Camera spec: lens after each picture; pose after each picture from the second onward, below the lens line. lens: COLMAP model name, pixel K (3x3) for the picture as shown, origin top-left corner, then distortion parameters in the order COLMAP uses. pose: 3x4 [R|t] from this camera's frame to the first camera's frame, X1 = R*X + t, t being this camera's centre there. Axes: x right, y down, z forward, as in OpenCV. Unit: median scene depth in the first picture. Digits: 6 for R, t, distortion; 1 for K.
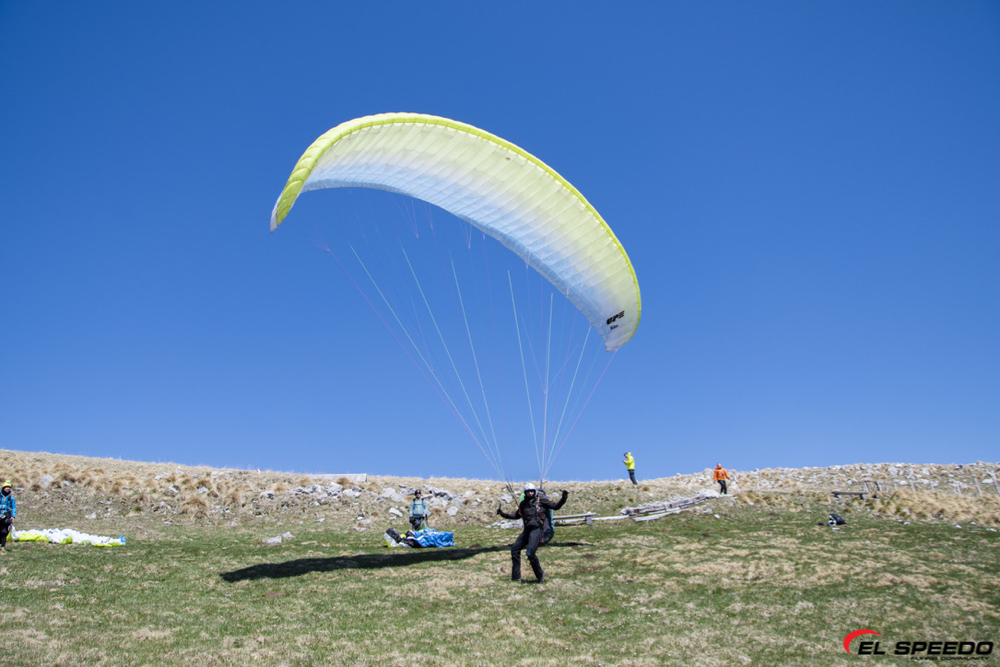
lens RADIAL K [[775.7, 0, 500.0], [0, 775.7, 333.5], [0, 0, 1]] dist [-0.164694, 0.115785]
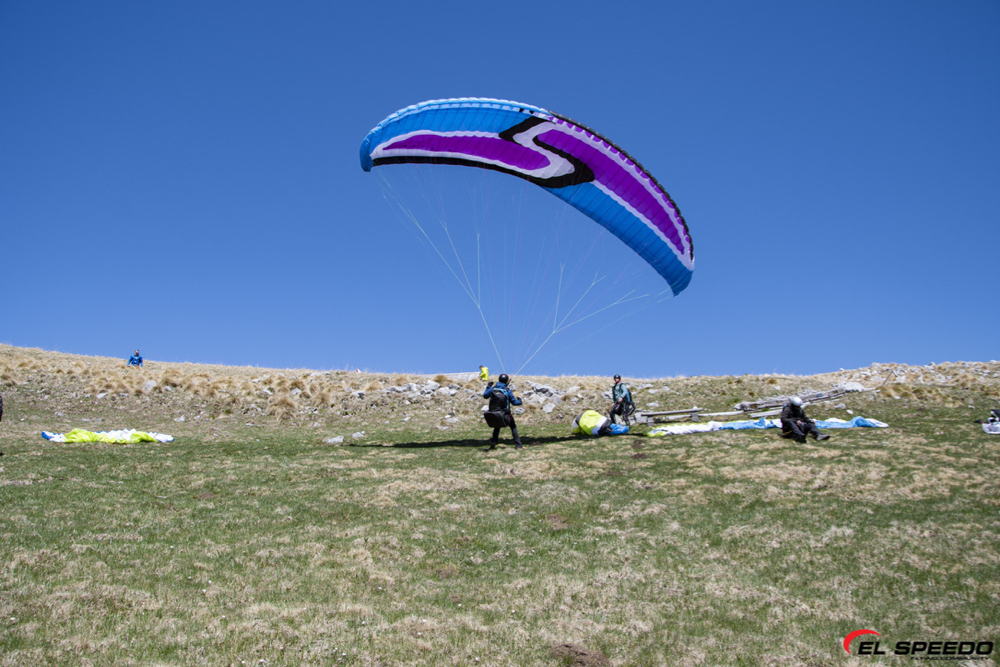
lens RADIAL K [[775.7, 0, 500.0], [0, 775.7, 333.5], [0, 0, 1]] dist [-0.164694, 0.115785]
pose [[0.974147, -0.028265, -0.224140, 0.093154], [0.055613, 0.991614, 0.116655, 0.033132], [0.218963, -0.126104, 0.967550, 0.109259]]
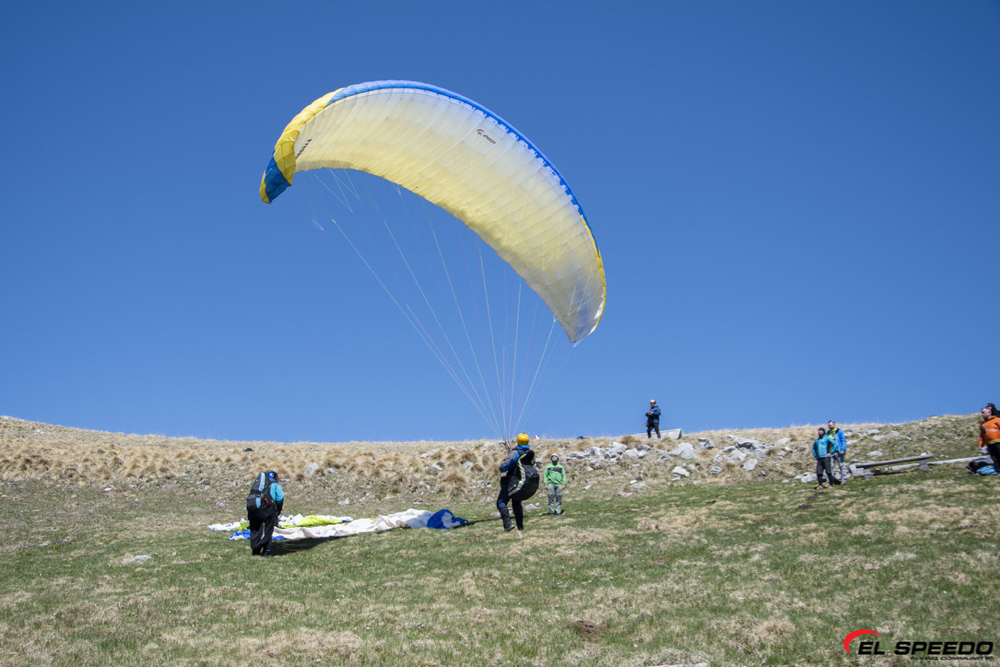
lens RADIAL K [[972.1, 0, 500.0], [0, 972.1, 333.5], [0, 0, 1]] dist [-0.084300, 0.259069]
pose [[0.885647, -0.126480, -0.446803, 0.175745], [0.158931, 0.986643, 0.035734, 0.022186], [0.436315, -0.102659, 0.893919, 0.014900]]
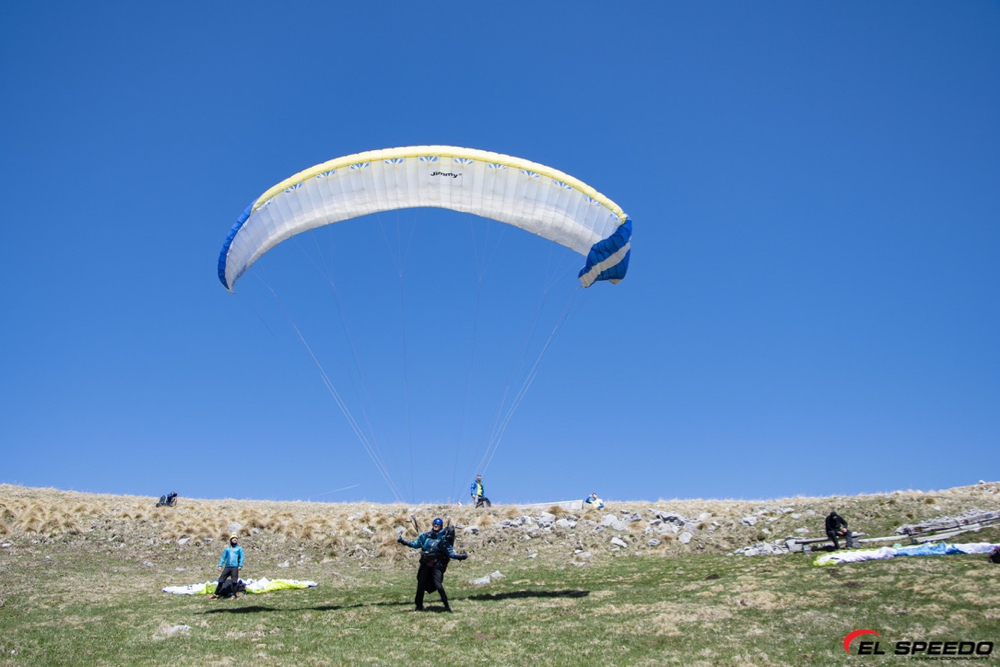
lens RADIAL K [[921.3, 0, 500.0], [0, 921.3, 333.5], [0, 0, 1]] dist [-0.103070, 0.212103]
pose [[0.964824, -0.092152, -0.246217, 0.010058], [0.092515, 0.995660, -0.010117, -0.001934], [0.246081, -0.013018, 0.969162, -0.023488]]
